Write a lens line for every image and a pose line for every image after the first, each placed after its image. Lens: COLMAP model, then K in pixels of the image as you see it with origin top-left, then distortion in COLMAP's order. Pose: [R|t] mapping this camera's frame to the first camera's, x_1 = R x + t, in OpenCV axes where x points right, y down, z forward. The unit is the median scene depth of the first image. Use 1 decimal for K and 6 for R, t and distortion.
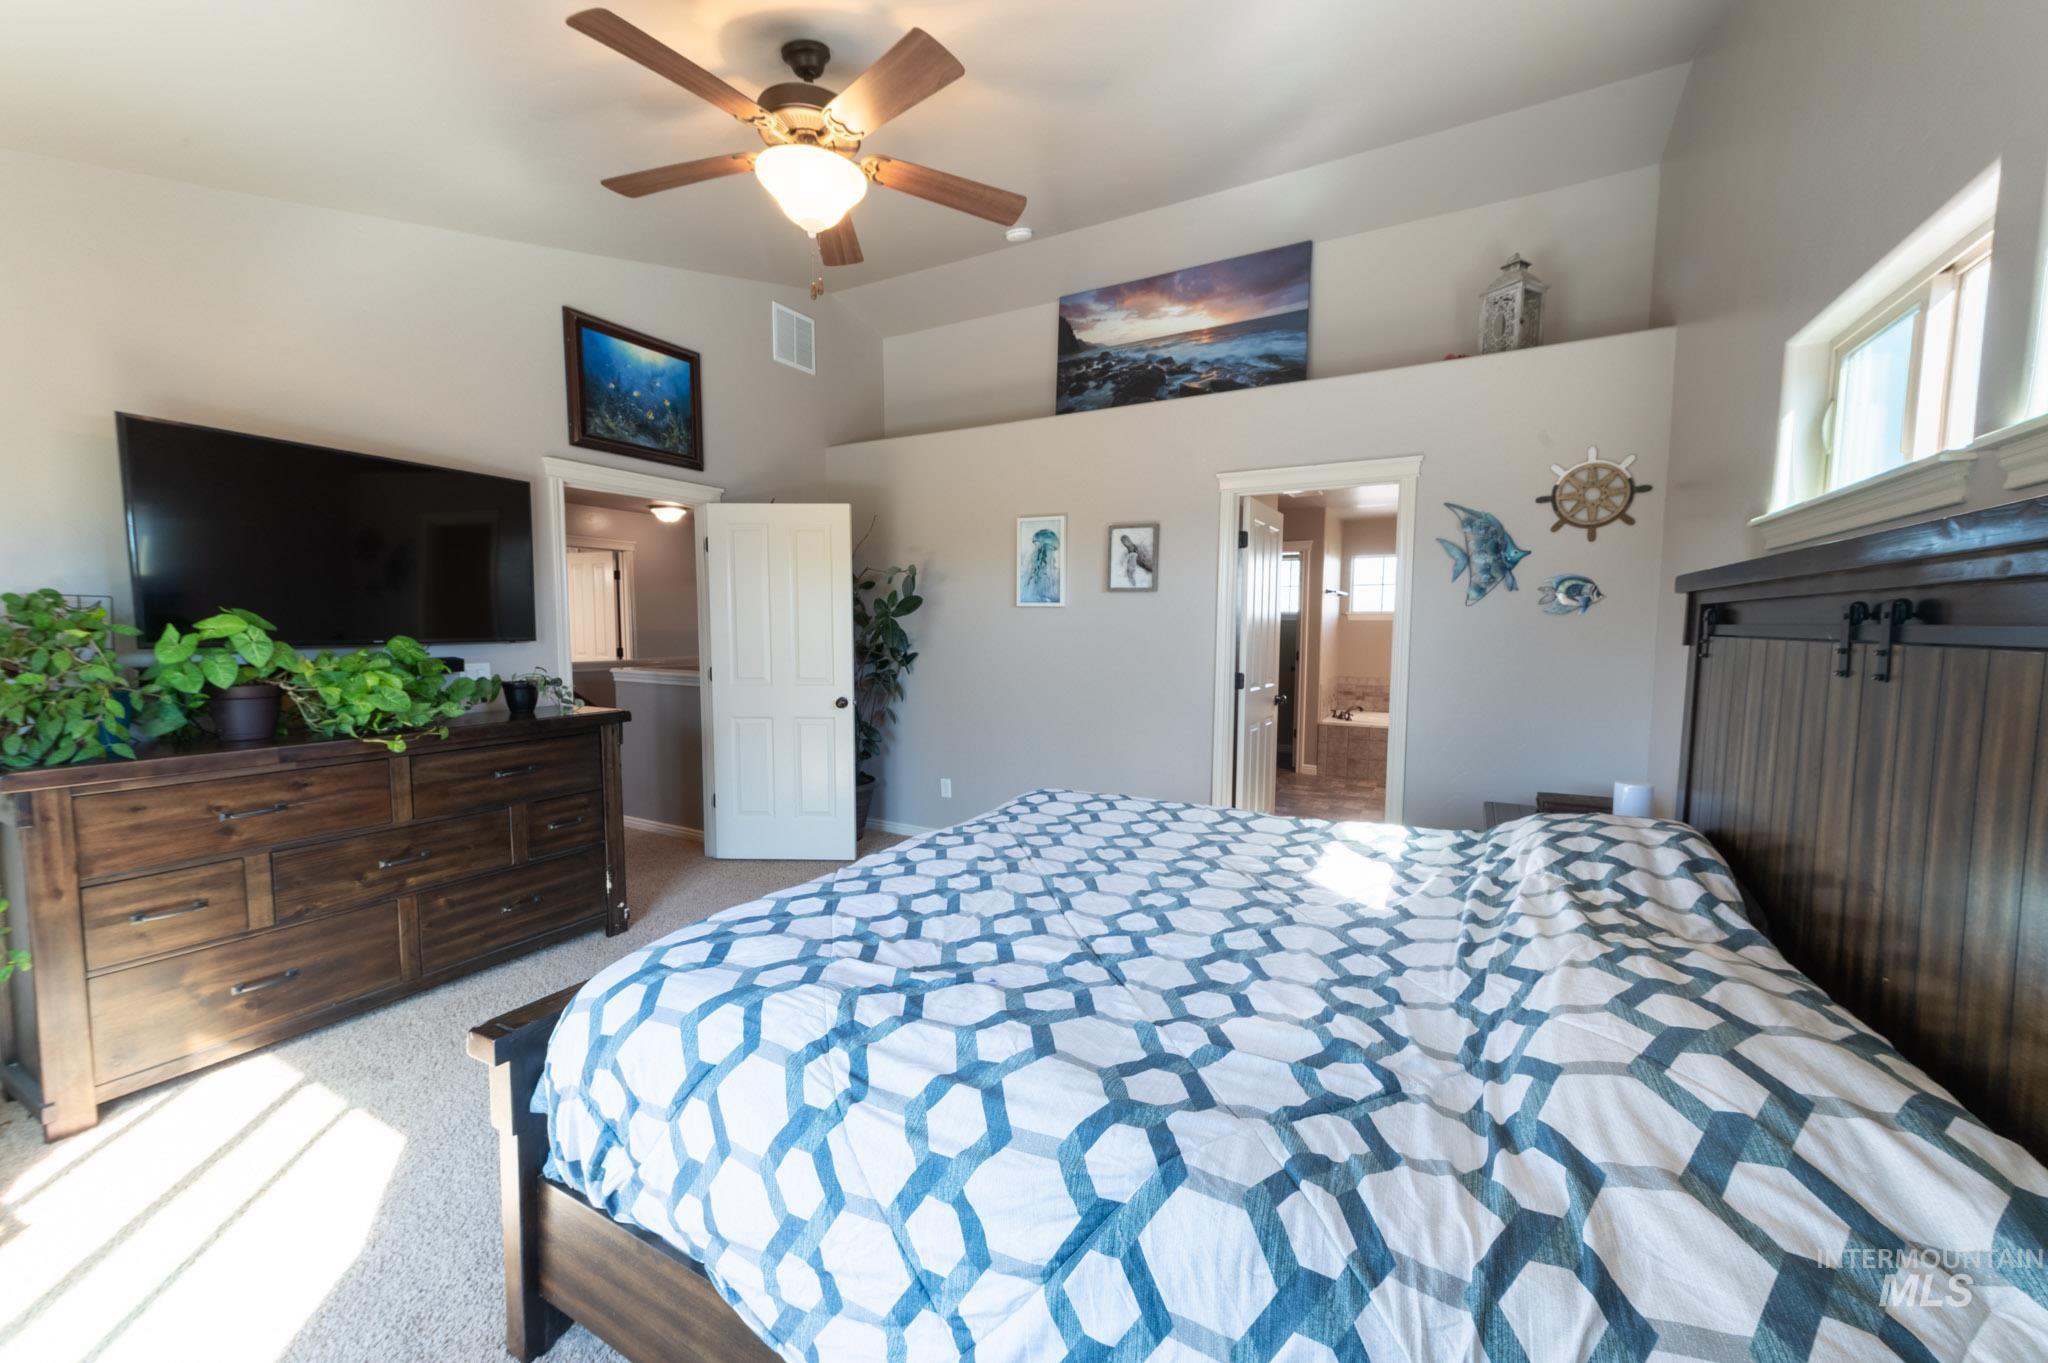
lens RADIAL K [[796.5, 0, 1024.0], [0, 796.5, 681.5], [0, 0, 1]] dist [0.016388, 0.000436]
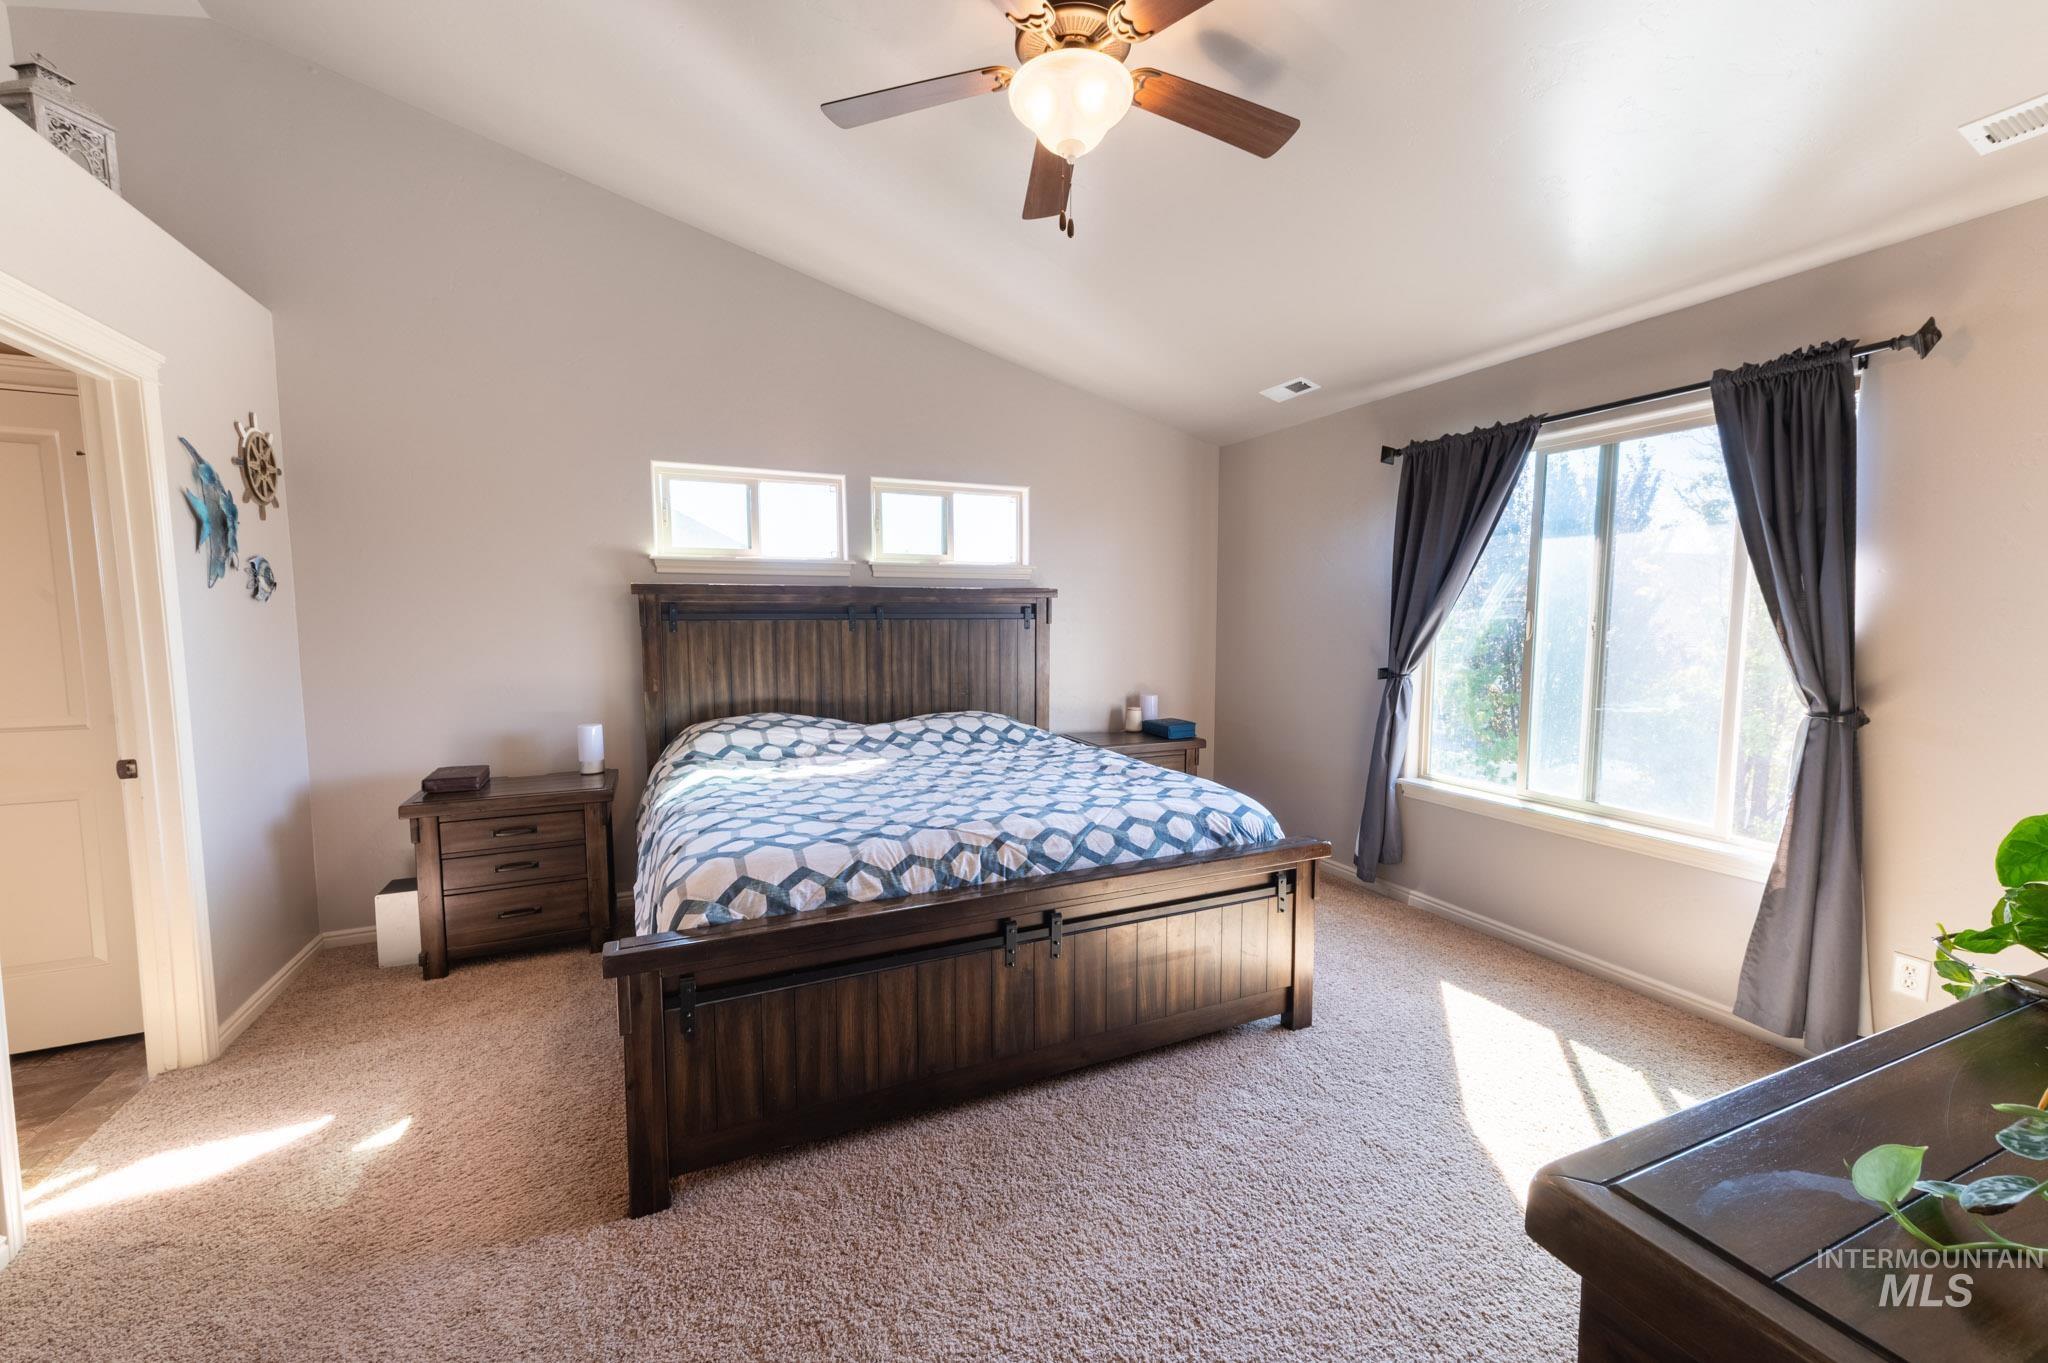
lens RADIAL K [[817.3, 0, 1026.9], [0, 817.3, 685.4], [0, 0, 1]] dist [0.018513, 0.000132]
pose [[-0.811235, -0.057583, 0.581877, -0.499860], [0.031803, 0.989321, 0.142242, -0.089560], [-0.583854, 0.133897, -0.800741, 1.184481]]
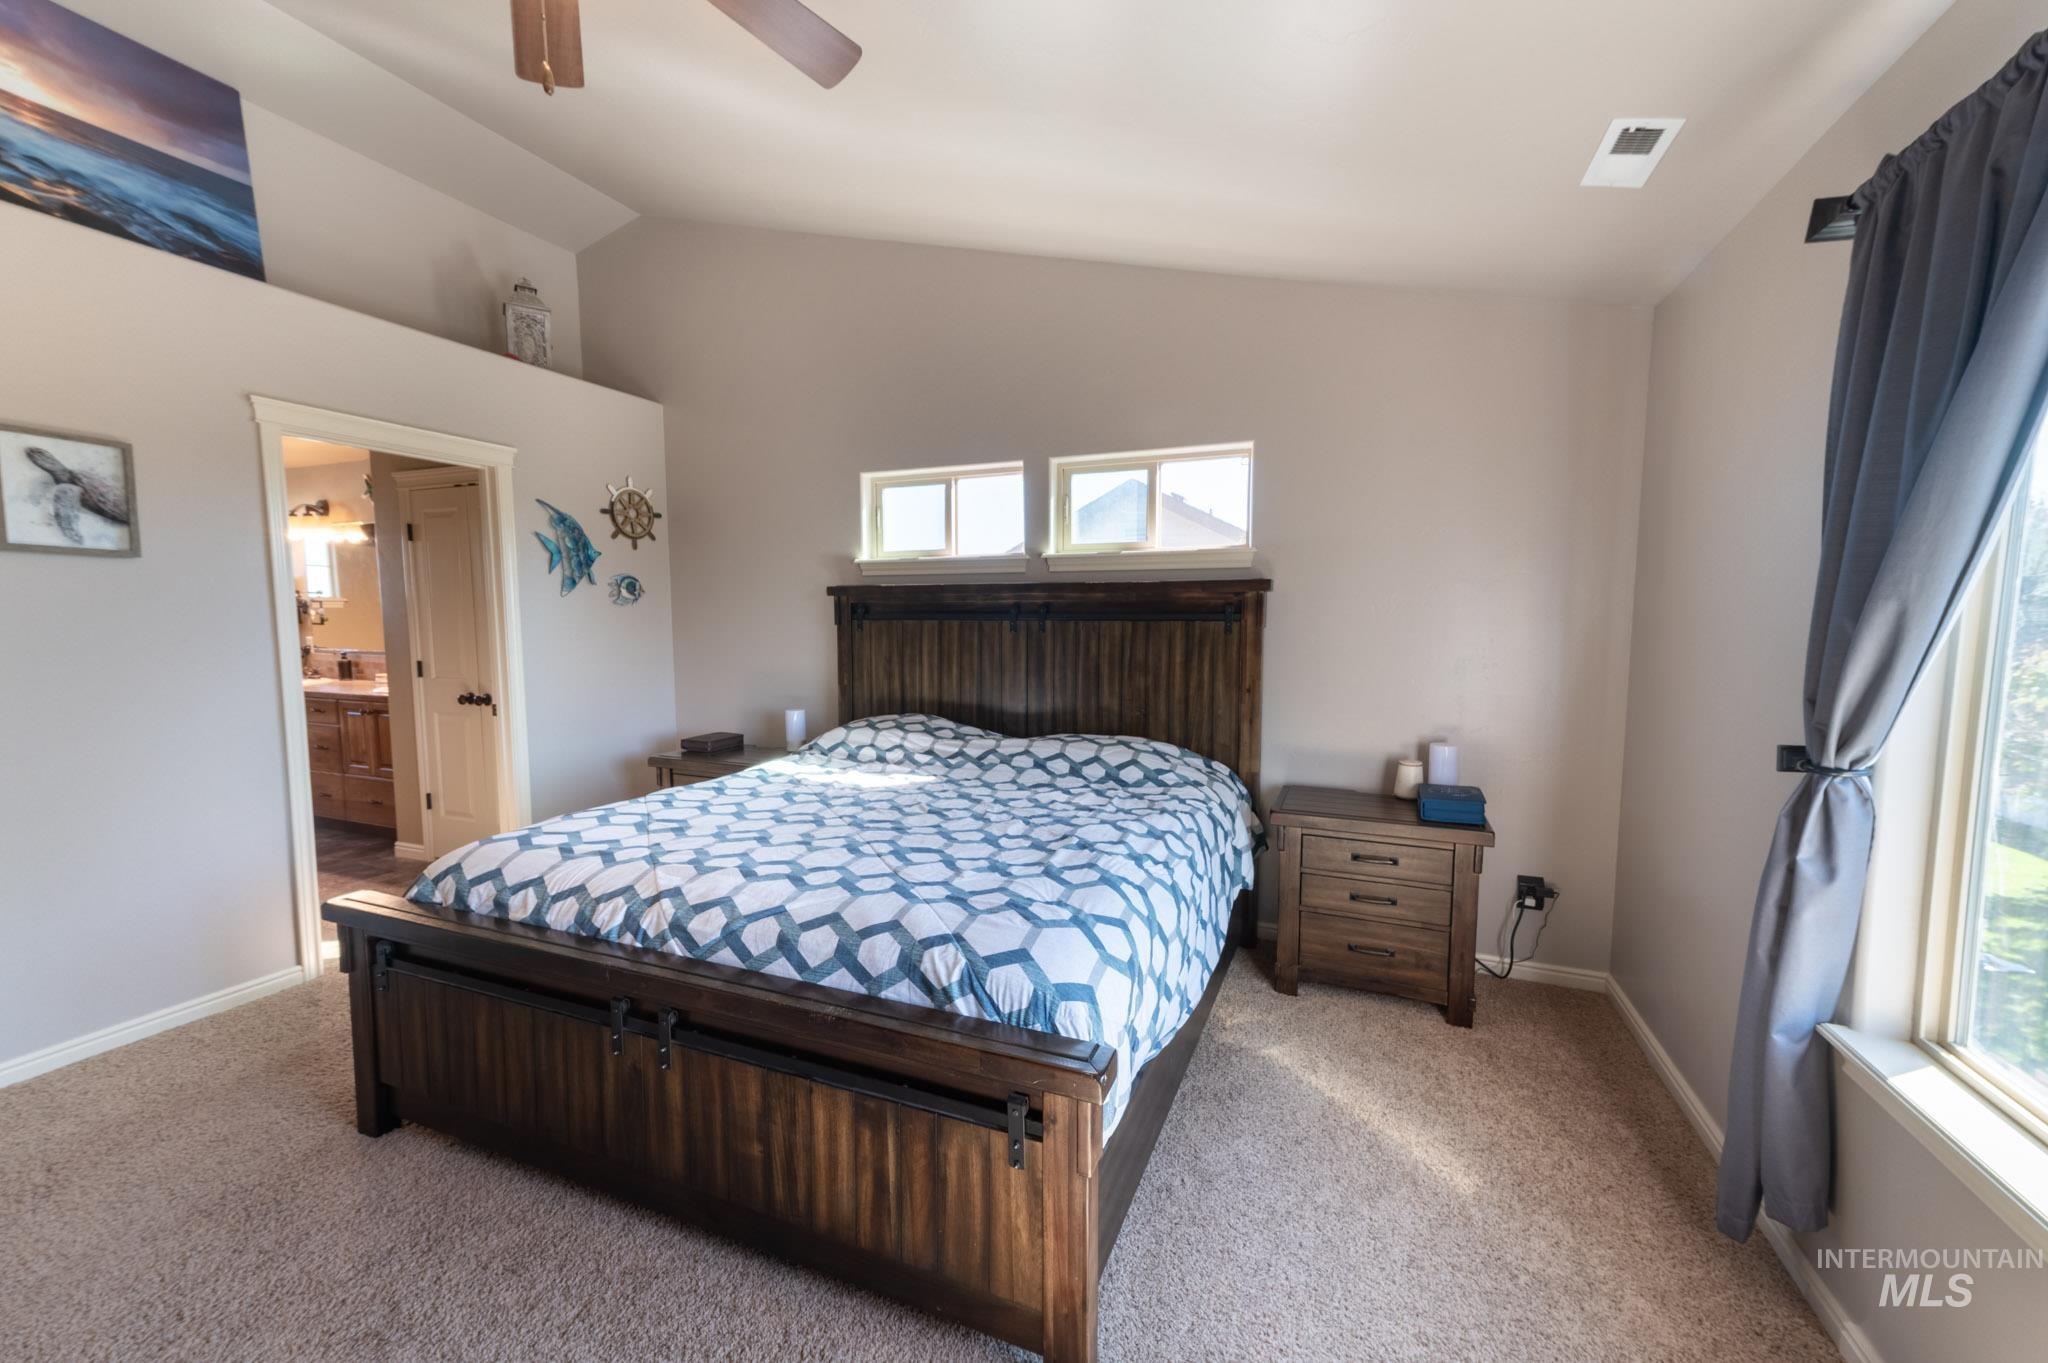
lens RADIAL K [[796.5, 0, 1024.0], [0, 796.5, 681.5], [0, 0, 1]] dist [0.016388, 0.000436]
pose [[-0.117076, -0.091931, 0.988859, -0.635425], [0.061906, 0.993094, 0.099654, -0.047713], [-0.991192, 0.072884, -0.110576, 0.494263]]
